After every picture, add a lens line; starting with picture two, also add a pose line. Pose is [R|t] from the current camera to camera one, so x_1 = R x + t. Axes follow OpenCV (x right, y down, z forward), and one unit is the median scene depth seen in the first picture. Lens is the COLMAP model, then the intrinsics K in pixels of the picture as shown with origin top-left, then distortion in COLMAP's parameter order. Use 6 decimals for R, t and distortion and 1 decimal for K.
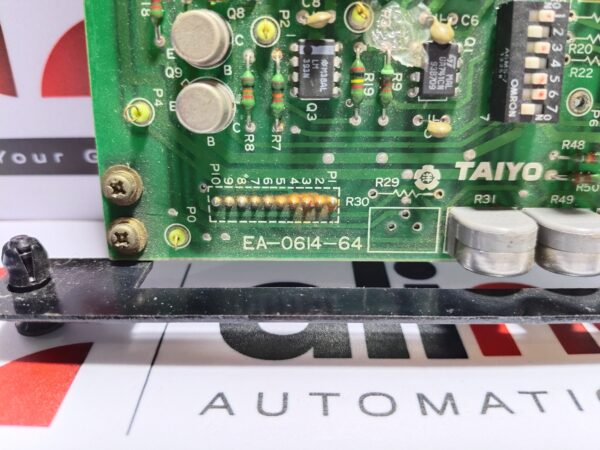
lens RADIAL K [[440.5, 0, 297.6], [0, 440.5, 225.1], [0, 0, 1]] dist [0.057712, -0.139195]
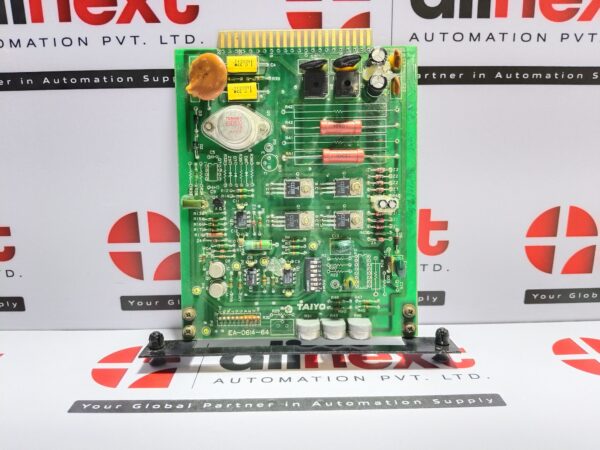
lens RADIAL K [[440.5, 0, 297.6], [0, 440.5, 225.1], [0, 0, 1]] dist [0.057712, -0.139195]
pose [[0.999809, -0.017909, 0.007868, 0.351134], [0.019375, 0.961976, -0.272445, 0.172788], [-0.002690, 0.272545, 0.962139, -2.181362]]
